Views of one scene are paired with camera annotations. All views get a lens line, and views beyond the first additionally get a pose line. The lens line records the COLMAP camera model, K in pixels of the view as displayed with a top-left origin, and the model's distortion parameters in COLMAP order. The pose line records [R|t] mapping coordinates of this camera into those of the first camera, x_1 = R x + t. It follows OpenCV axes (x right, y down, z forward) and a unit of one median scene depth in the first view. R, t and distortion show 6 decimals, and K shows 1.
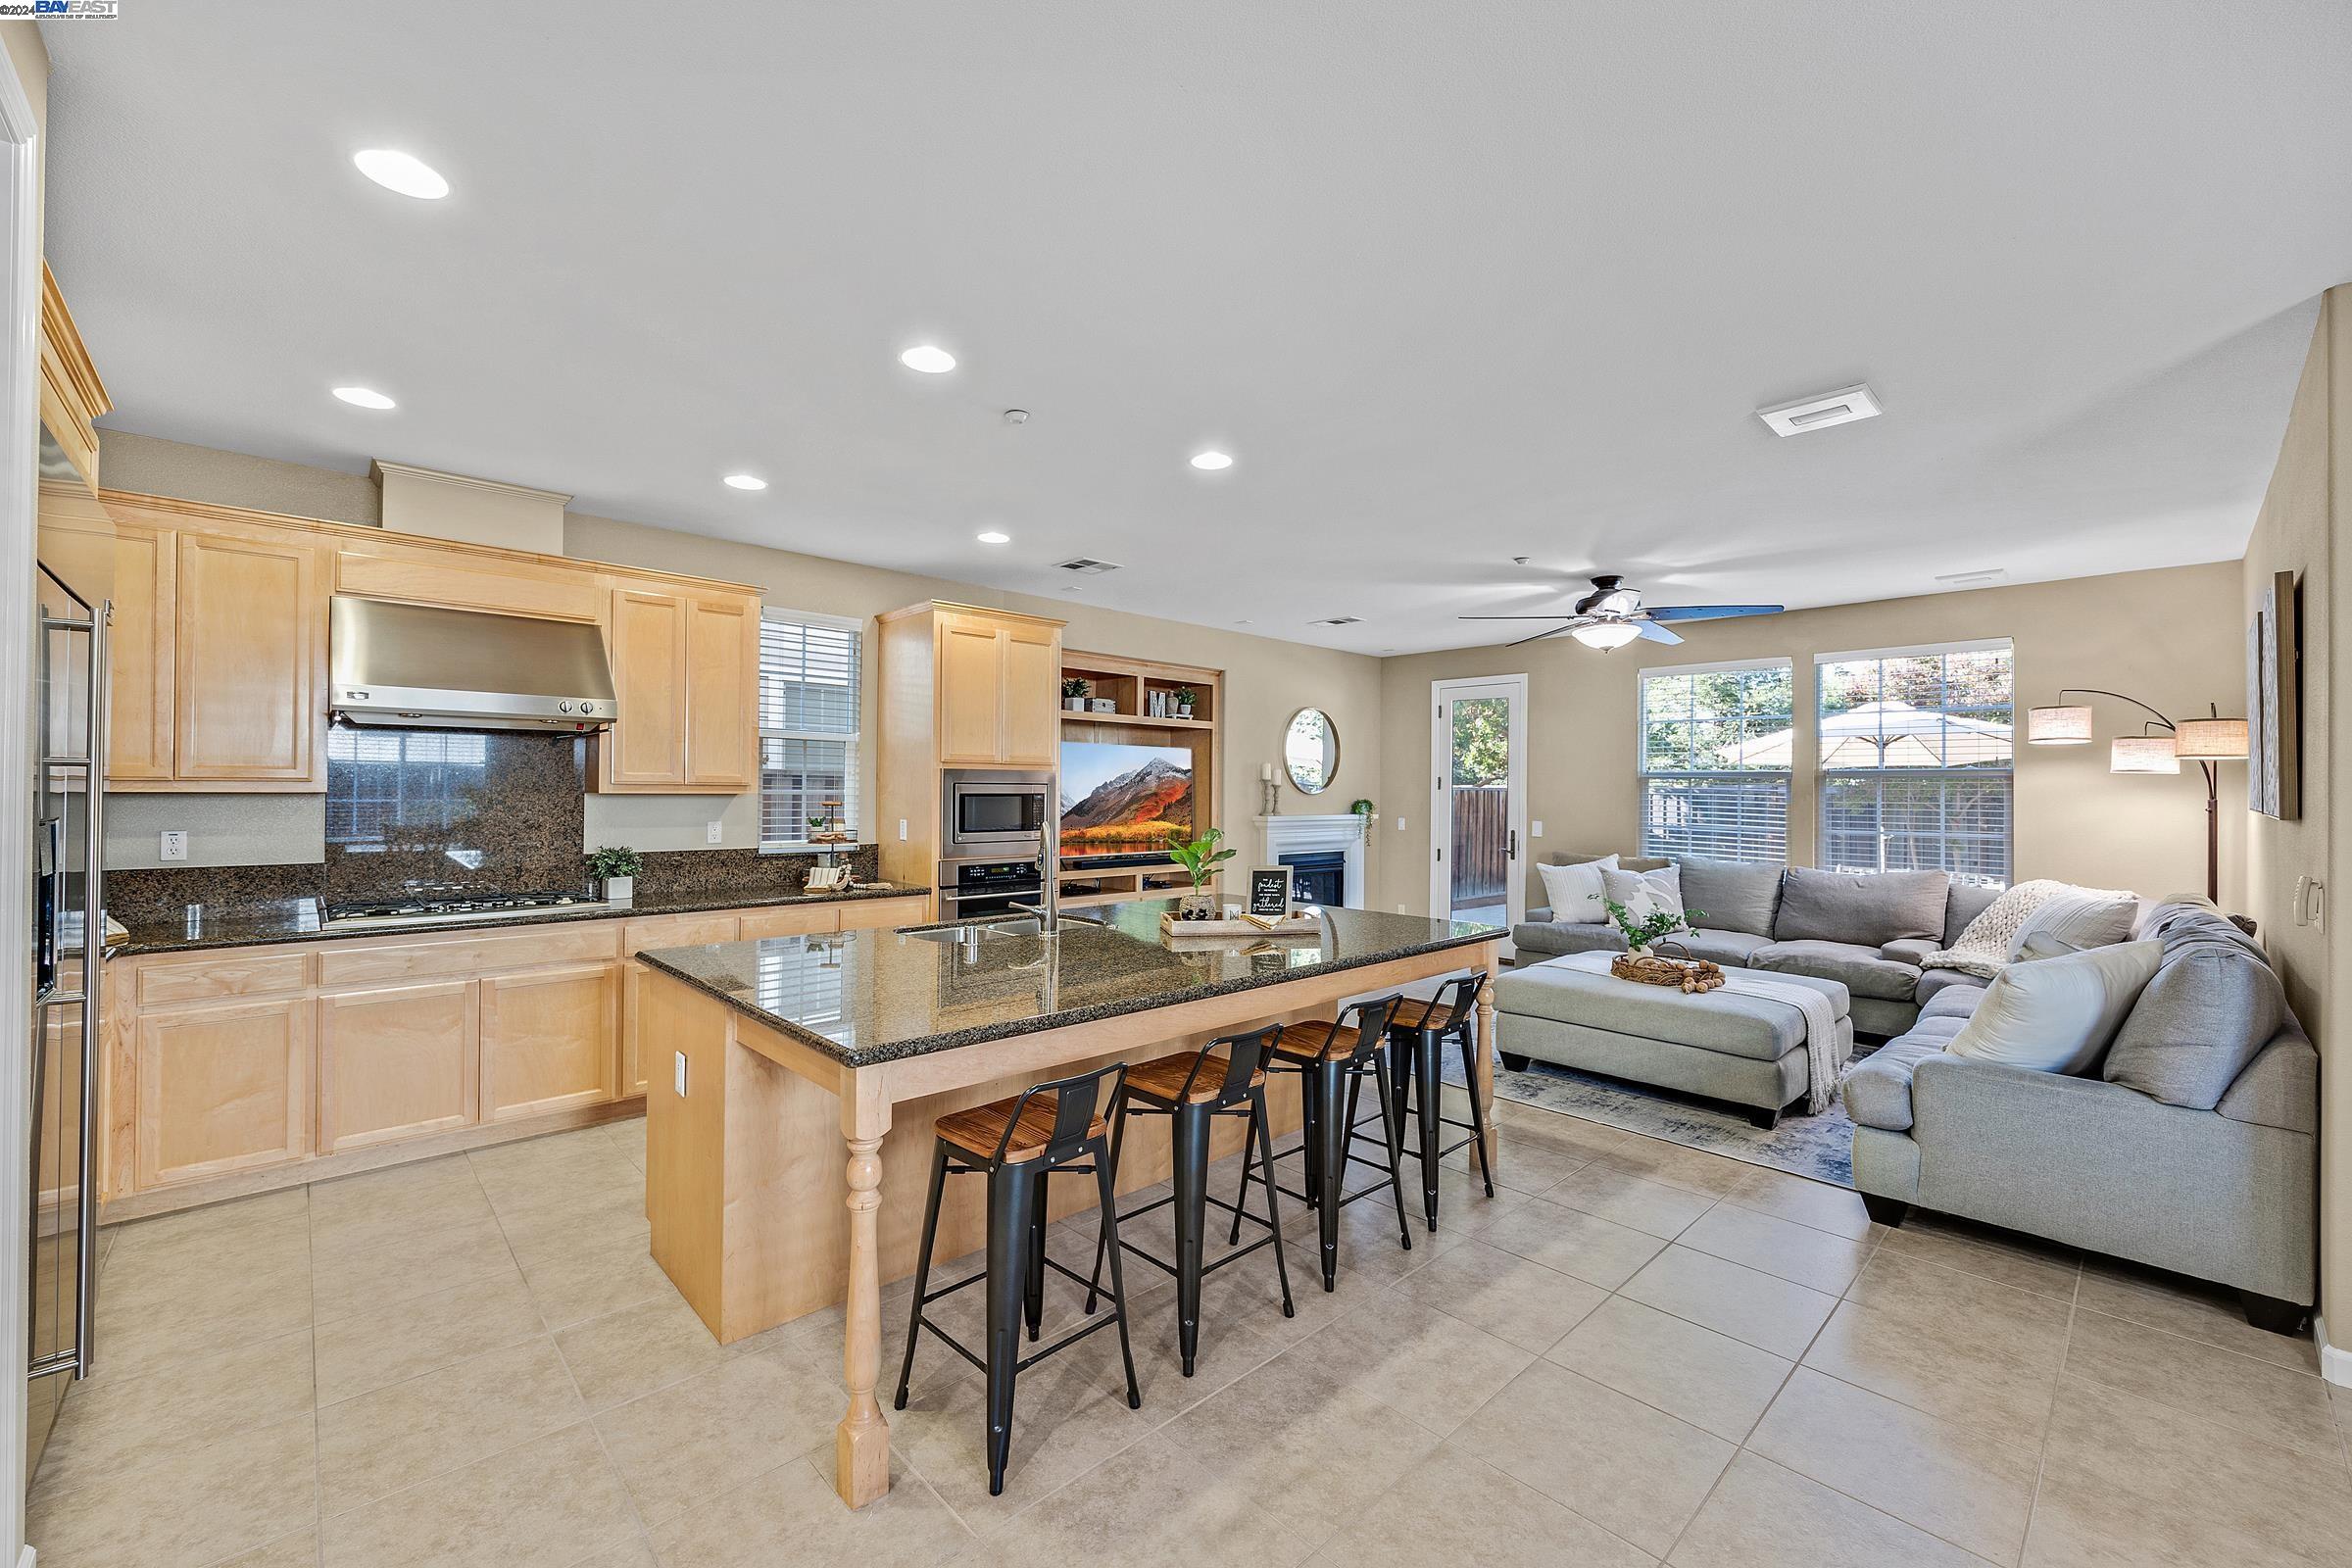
lens RADIAL K [[942.6, 0, 1175.4], [0, 942.6, 787.2], [0, 0, 1]] dist [-0.000972, -0.000282]
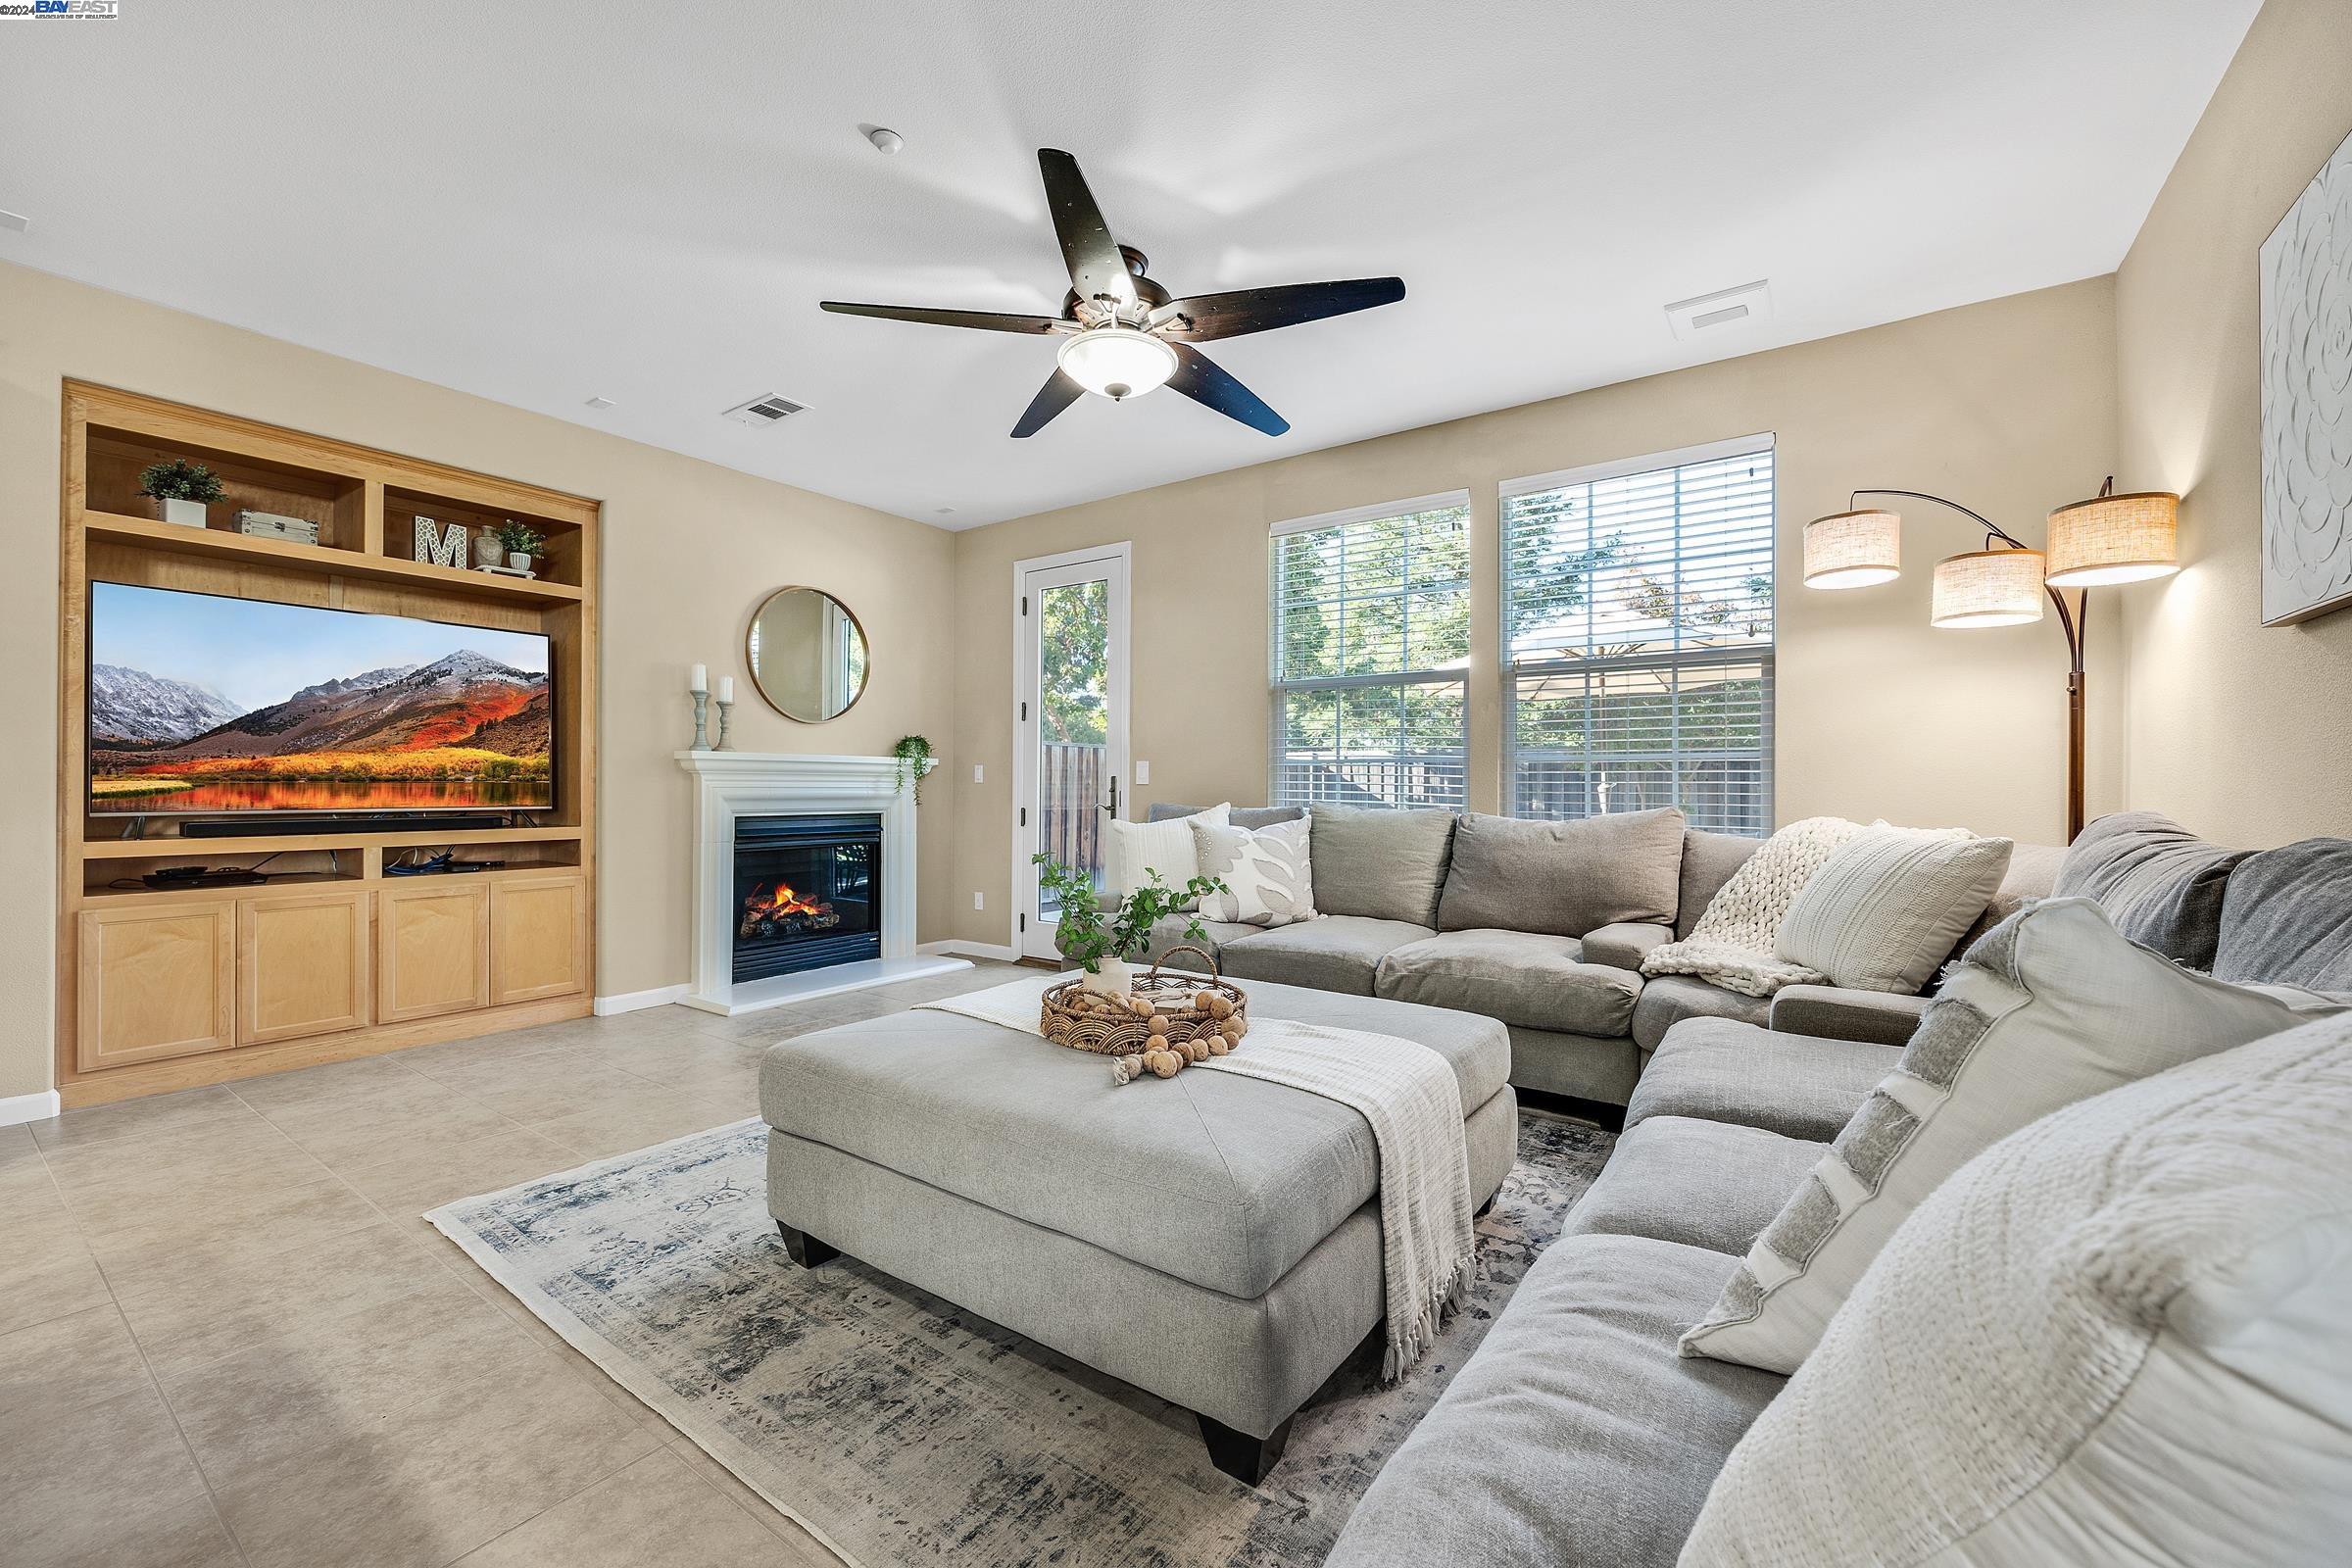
lens RADIAL K [[942.6, 0, 1178.8], [0, 942.6, 787.5], [0, 0, 1]] dist [-0.000972, -0.000282]
pose [[0.980032, -0.005162, 0.198774, 0.417907], [0.003919, 0.999970, 0.006647, 0.076569], [-0.198802, -0.005735, 0.980023, 0.514859]]
